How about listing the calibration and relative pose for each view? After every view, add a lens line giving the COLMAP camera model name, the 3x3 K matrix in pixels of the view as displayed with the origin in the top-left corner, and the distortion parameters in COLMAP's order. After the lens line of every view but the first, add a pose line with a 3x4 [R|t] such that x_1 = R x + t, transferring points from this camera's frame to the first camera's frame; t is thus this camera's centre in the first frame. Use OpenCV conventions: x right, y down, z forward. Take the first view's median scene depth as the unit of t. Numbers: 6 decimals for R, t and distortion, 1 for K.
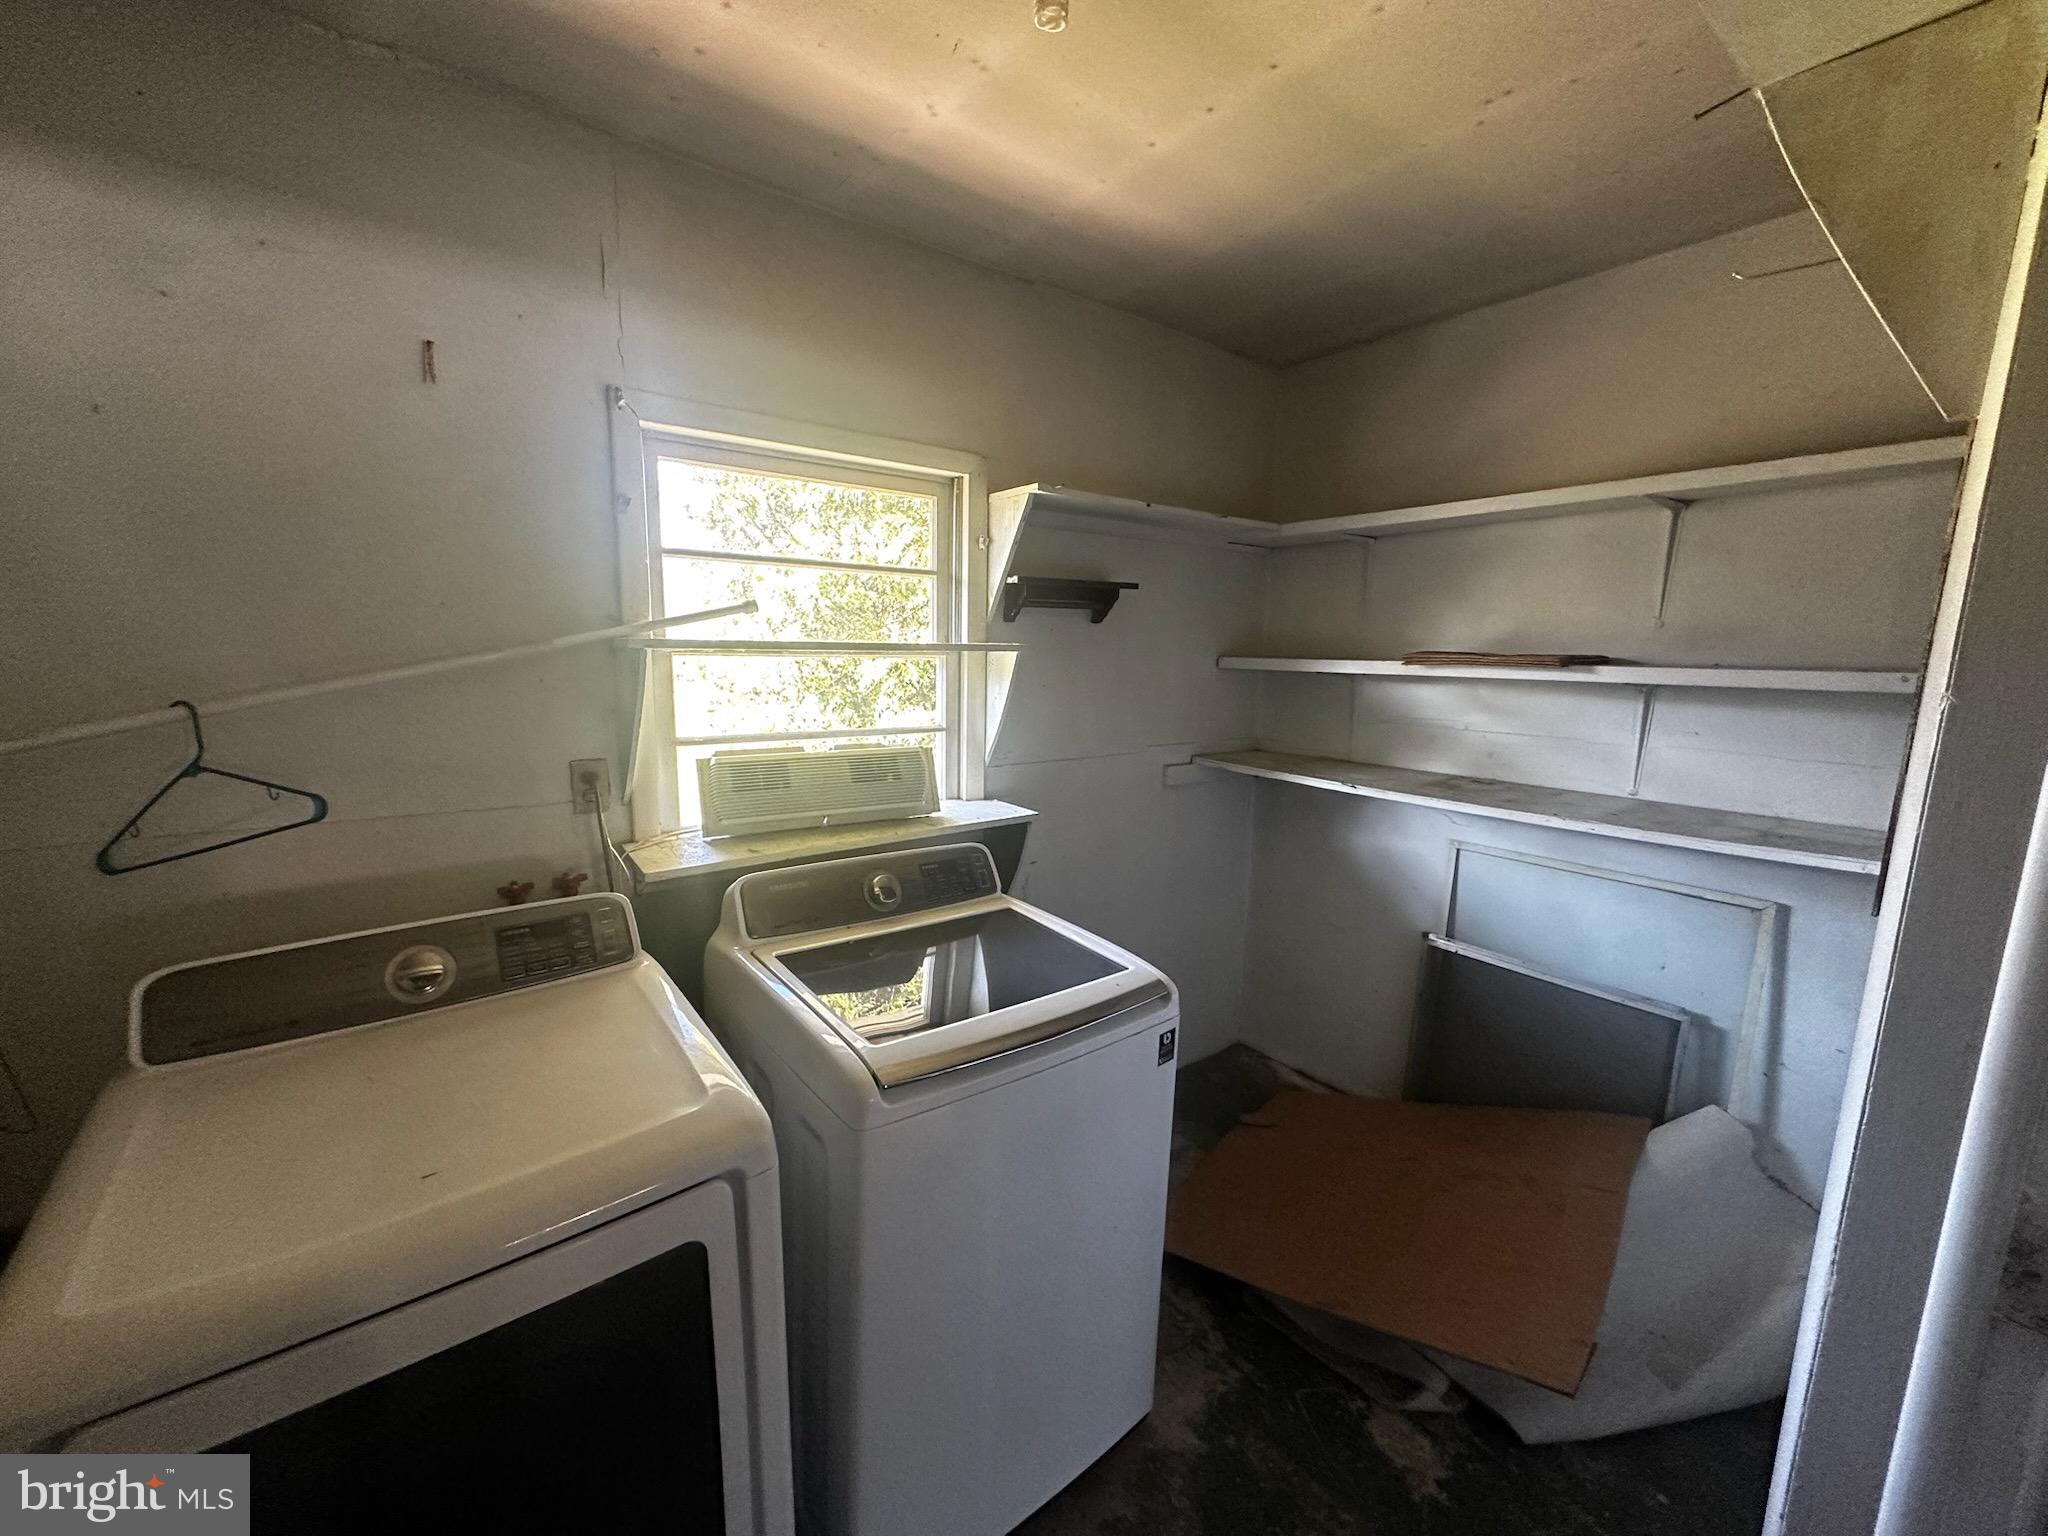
lens RADIAL K [[810.0, 0, 1022.0], [0, 810.0, 770.5], [0, 0, 1]] dist [-0.002891, 0.000127]
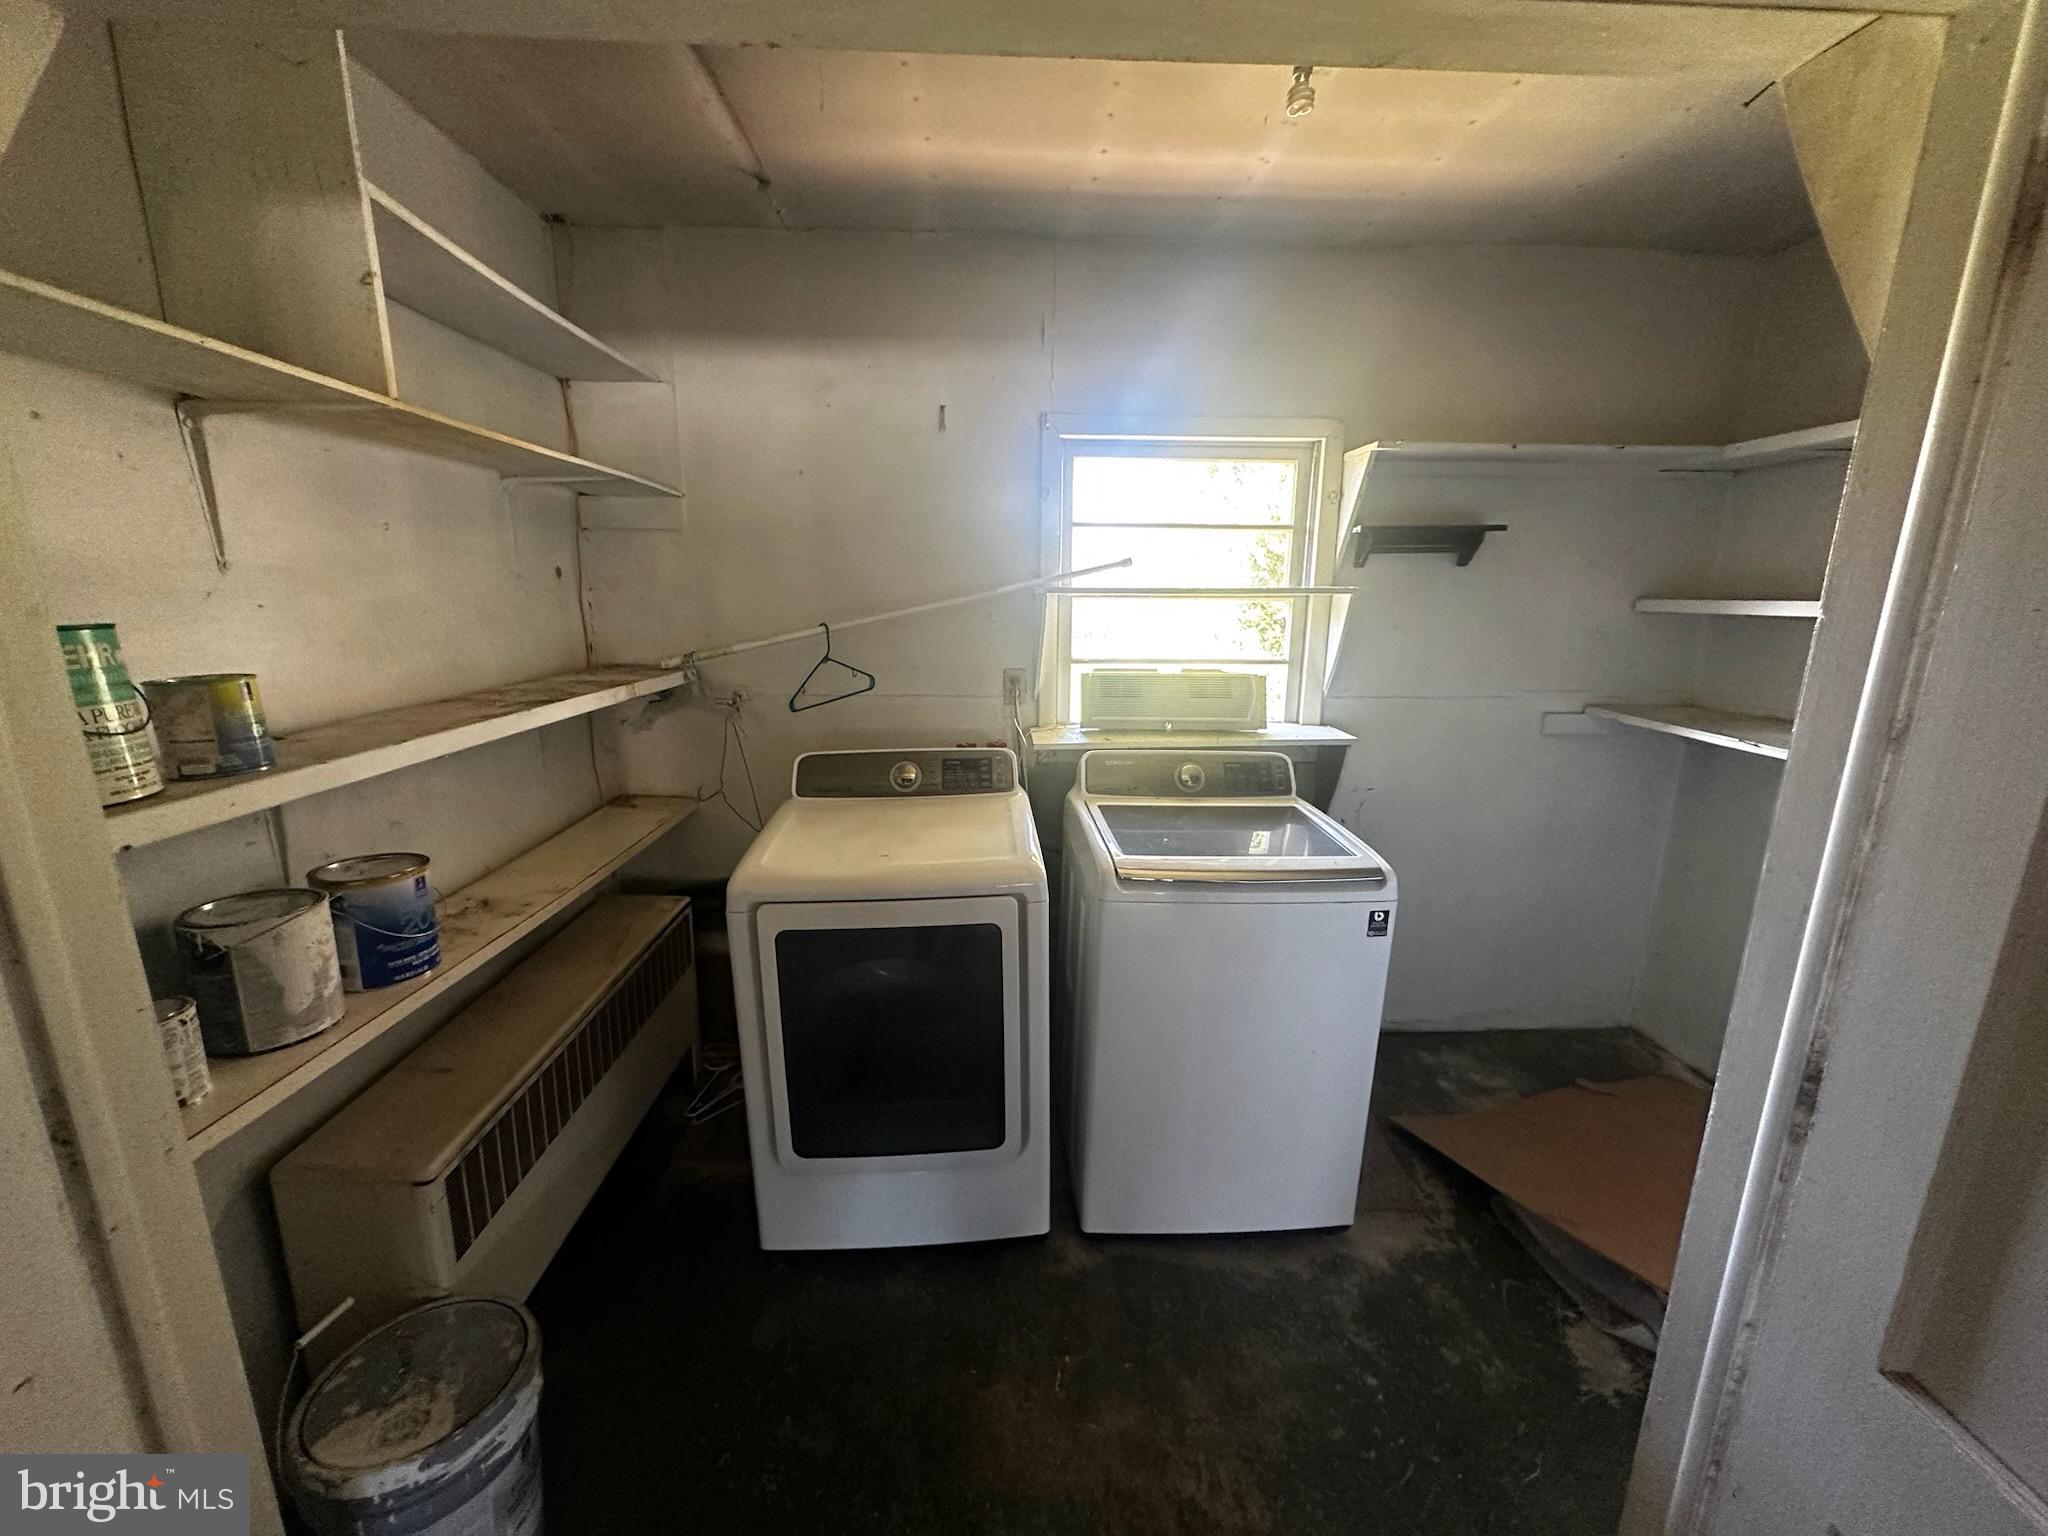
lens RADIAL K [[810.0, 0, 1022.0], [0, 810.0, 770.5], [0, 0, 1]] dist [-0.002891, 0.000127]
pose [[0.825134, 0.109075, -0.554307, 0.313237], [-0.076280, 0.993710, 0.081991, 0.046985], [0.559763, -0.025371, 0.828264, -0.232764]]
